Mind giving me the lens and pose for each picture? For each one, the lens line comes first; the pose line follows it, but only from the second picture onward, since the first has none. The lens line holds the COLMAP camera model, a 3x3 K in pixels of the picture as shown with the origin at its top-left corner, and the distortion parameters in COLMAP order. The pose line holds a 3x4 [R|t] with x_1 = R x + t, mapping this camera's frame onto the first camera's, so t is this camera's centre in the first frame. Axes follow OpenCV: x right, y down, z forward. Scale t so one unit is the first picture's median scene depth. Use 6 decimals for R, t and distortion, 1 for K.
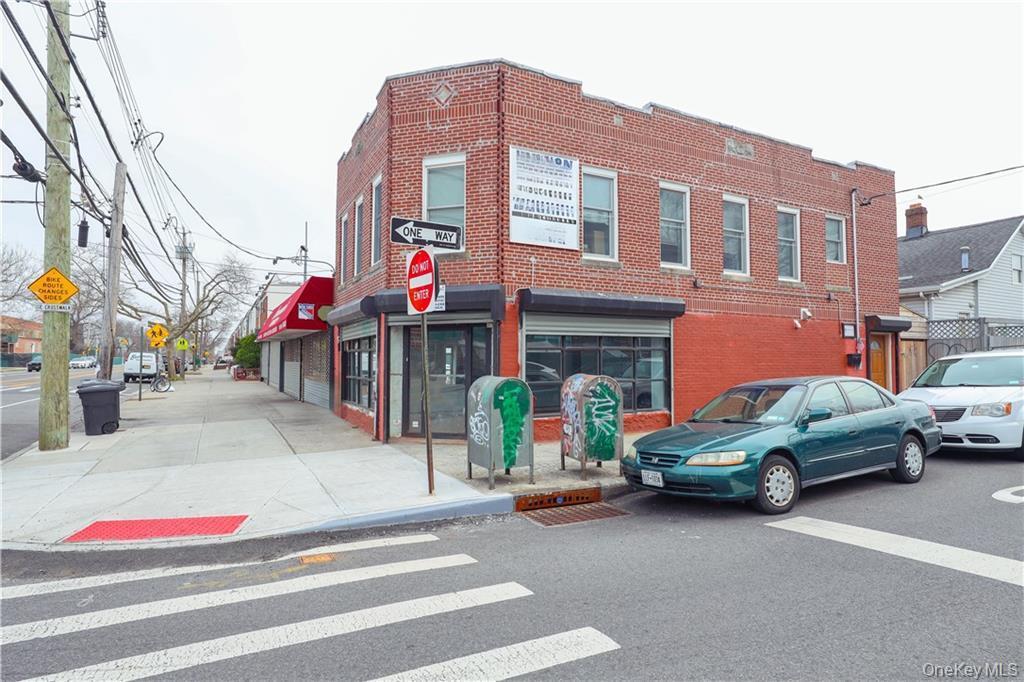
lens RADIAL K [[559.8, 0, 511.3], [0, 559.8, 360.6], [0, 0, 1]] dist [-0.005552, -0.001076]
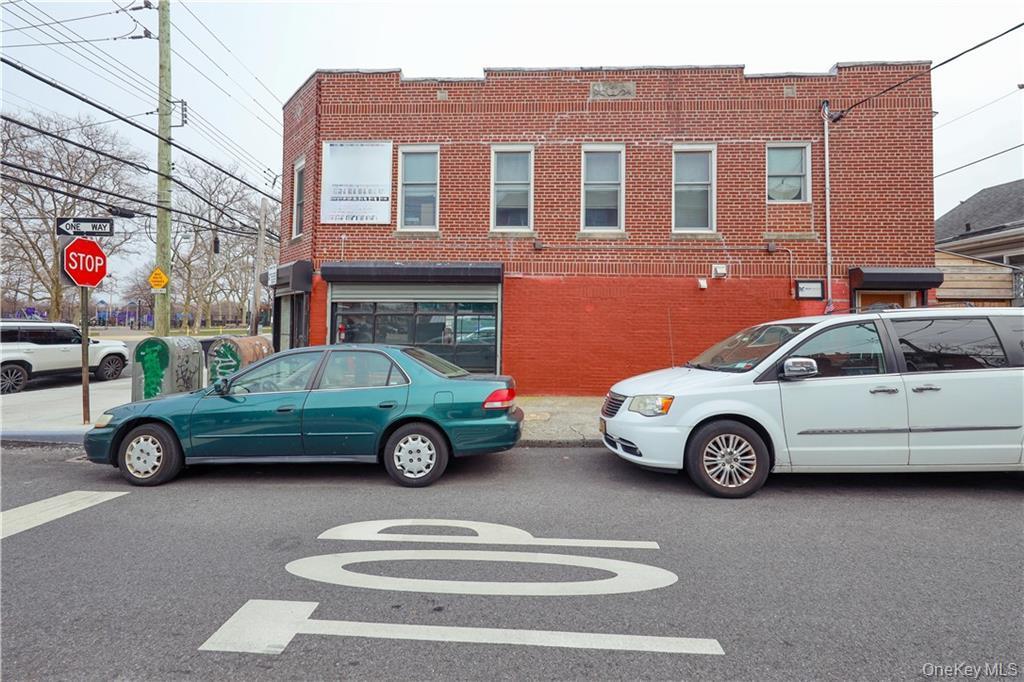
lens RADIAL K [[450.1, 0, 509.7], [0, 450.1, 325.3], [0, 0, 1]] dist [0.001358, 0.000089]
pose [[0.862393, 0.008364, -0.506171, 0.740782], [-0.009726, 0.999953, -0.000047, -0.001828], [0.506146, 0.004963, 0.862433, 0.348009]]
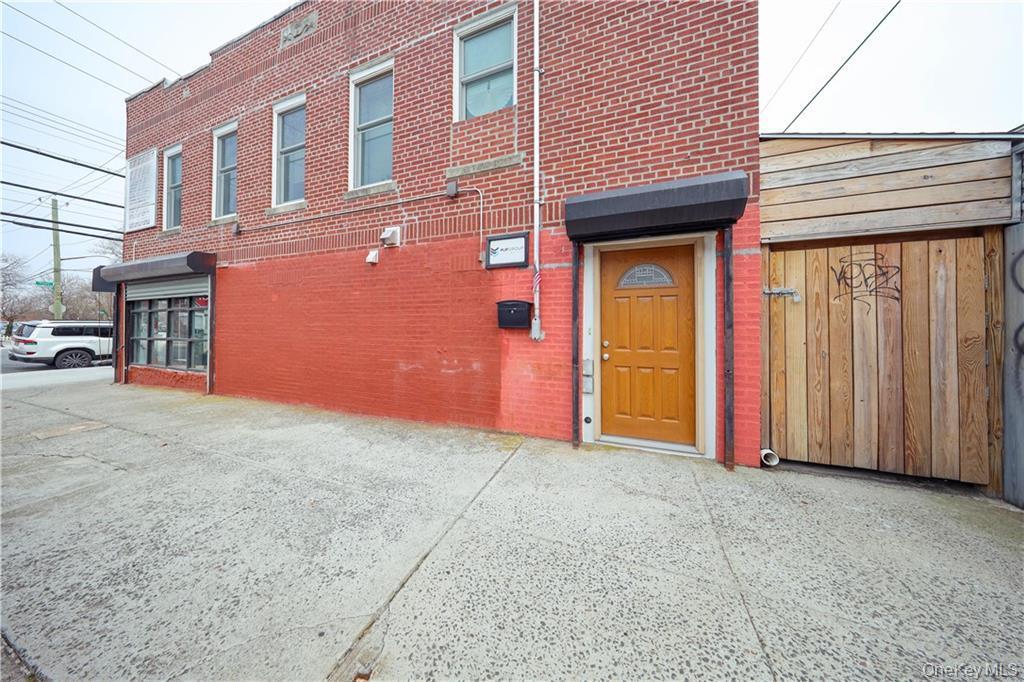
lens RADIAL K [[298.0, 0, 507.1], [0, 298.0, 338.2], [0, 0, 1]] dist [0.000348, 0.000115]
pose [[0.652727, 0.018098, -0.757377, 1.035878], [-0.018077, 0.999802, 0.008312, 0.018829], [0.757377, 0.008266, 0.652925, 1.110793]]
